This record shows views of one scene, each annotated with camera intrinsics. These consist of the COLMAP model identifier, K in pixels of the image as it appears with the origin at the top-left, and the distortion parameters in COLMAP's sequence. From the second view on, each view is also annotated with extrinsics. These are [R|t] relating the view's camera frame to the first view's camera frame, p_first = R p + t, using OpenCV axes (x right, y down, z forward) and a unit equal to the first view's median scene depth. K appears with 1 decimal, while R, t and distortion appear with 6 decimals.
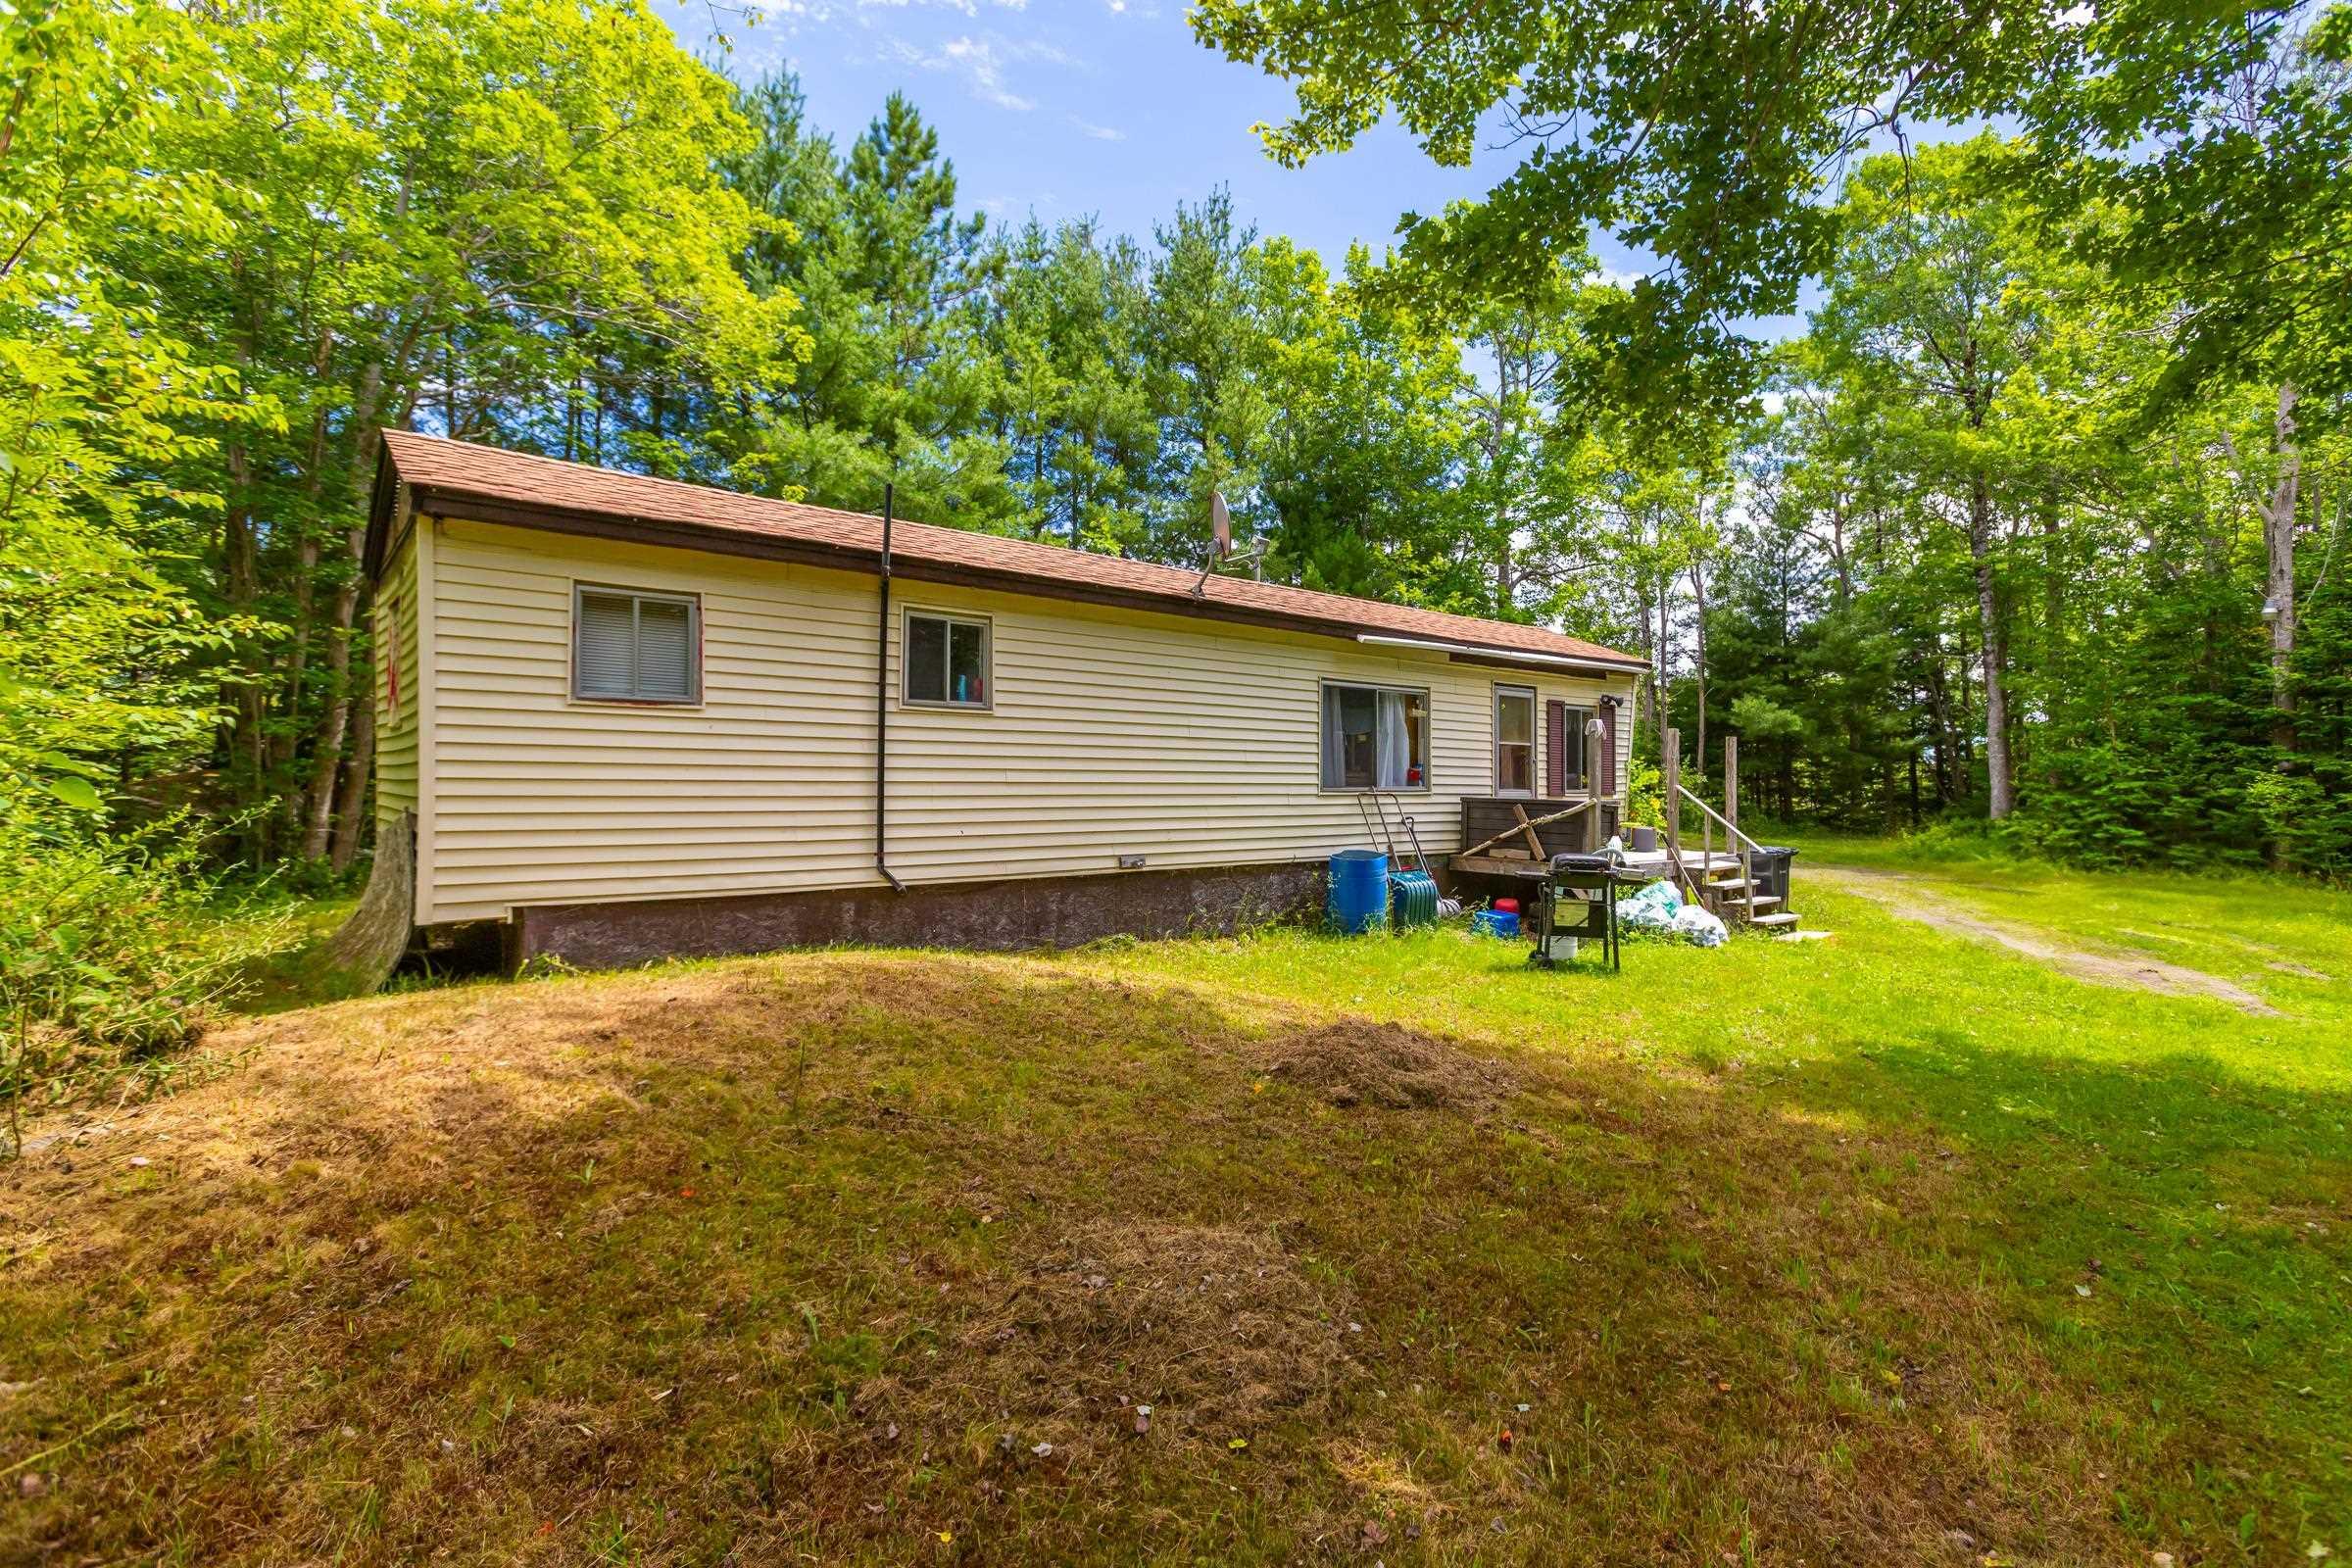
lens RADIAL K [[1075.3, 0, 1176.0], [0, 1075.3, 784.0], [0, 0, 1]] dist [-0.012495, 0.020609]
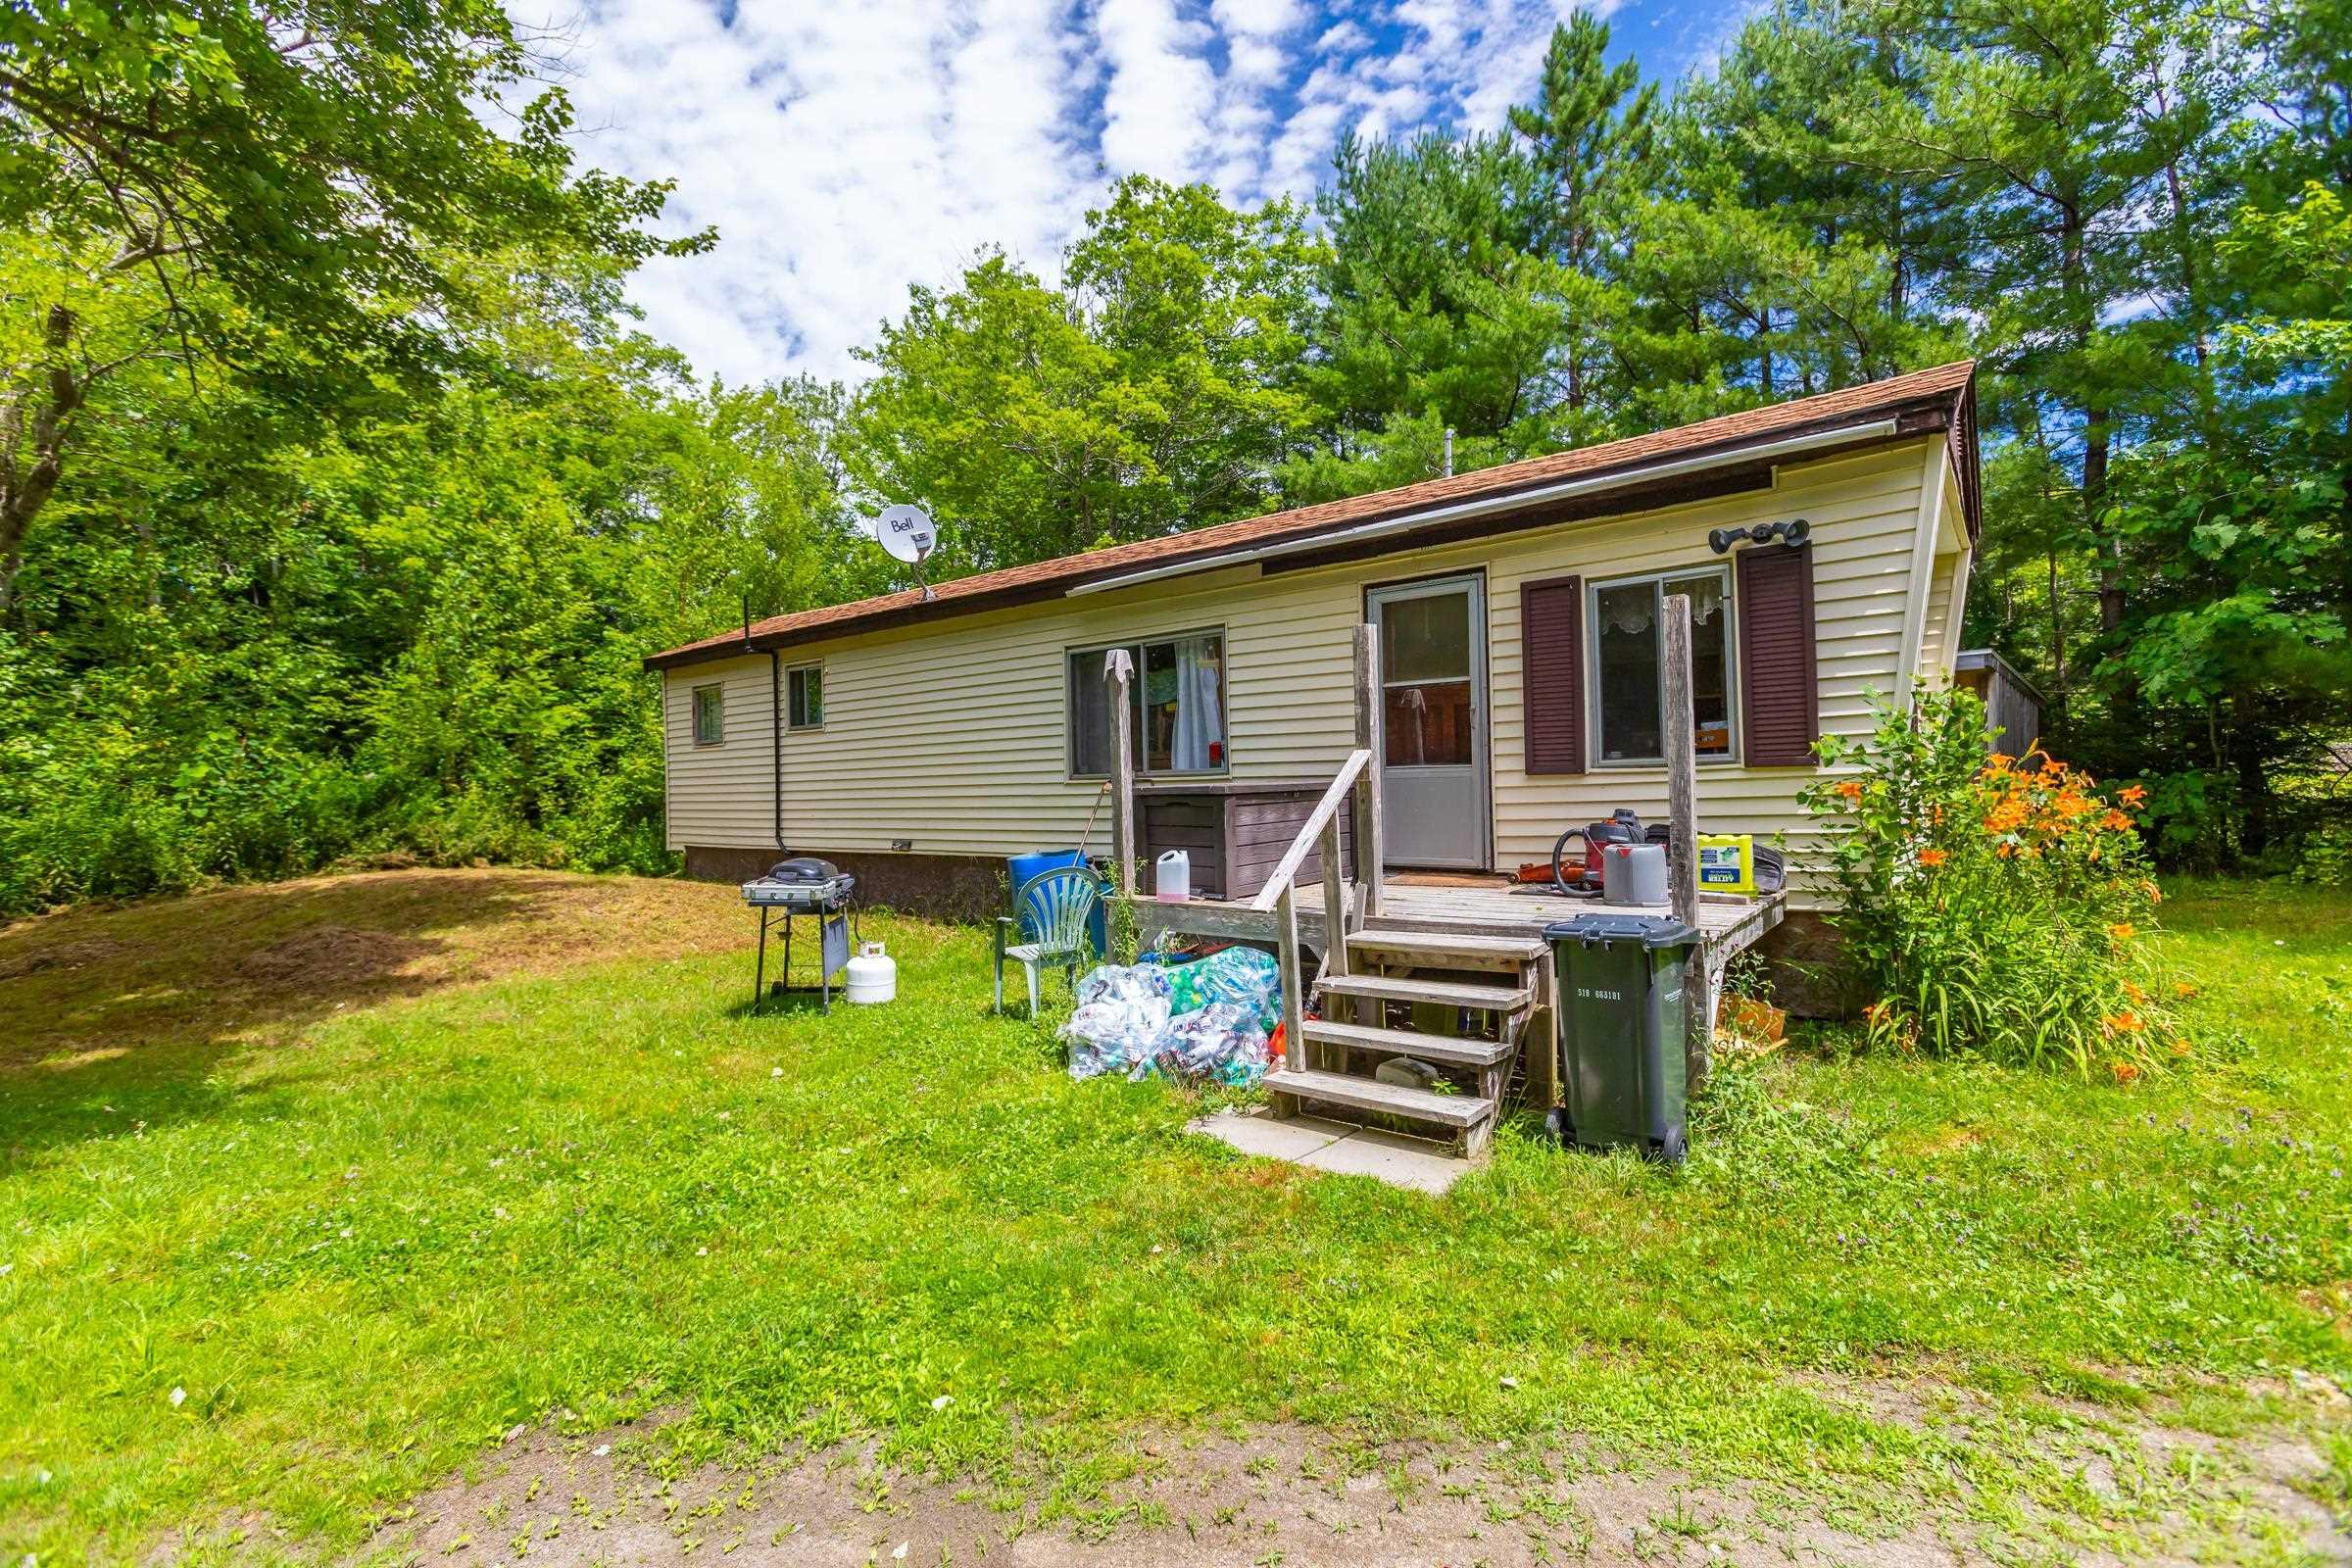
lens RADIAL K [[1030.8, 0, 1179.9], [0, 1030.8, 773.6], [0, 0, 1]] dist [-0.002288, -0.000306]
pose [[0.222833, -0.018615, -0.974679, 1.240379], [0.028040, 0.999526, -0.012680, 0.019842], [0.974453, -0.024504, 0.223250, 1.170279]]
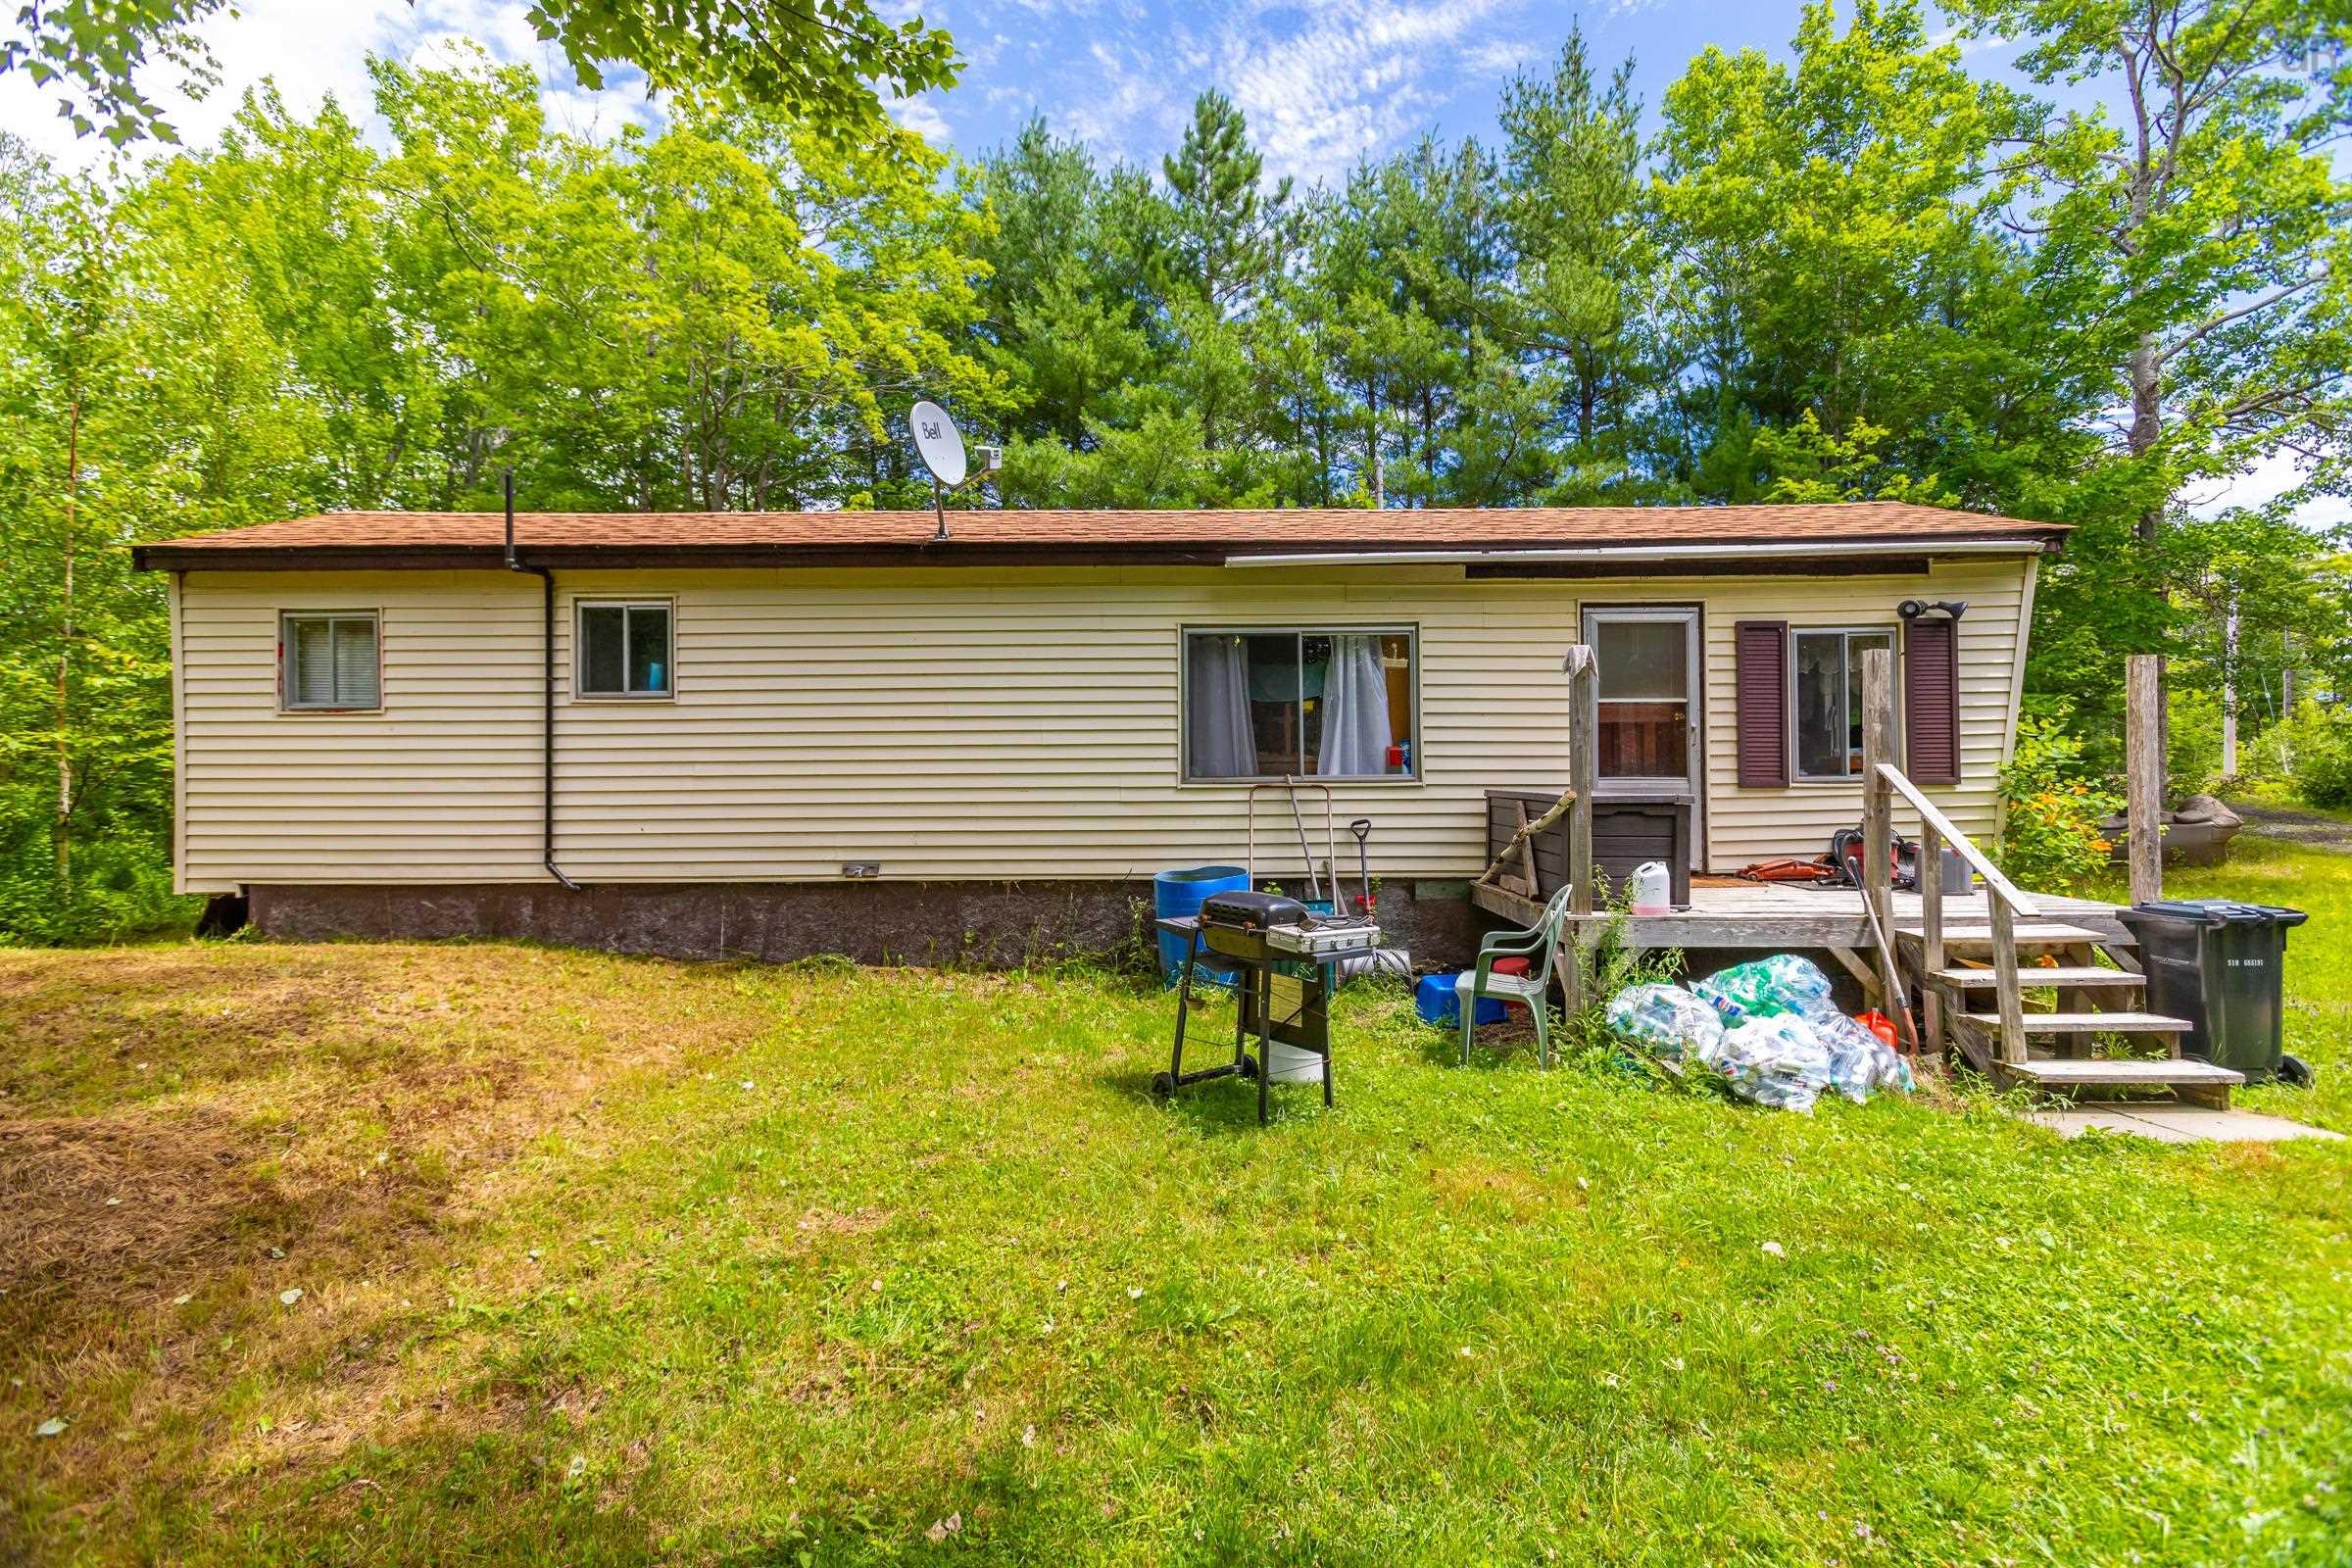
lens RADIAL K [[1001.4, 0, 1168.9], [0, 1001.4, 764.3], [0, 0, 1]] dist [0.002013, 0.000433]
pose [[0.772132, -0.020386, -0.635135, 0.716971], [0.010863, 0.999763, -0.018883, 0.009223], [0.635370, 0.007681, 0.772170, 0.616072]]
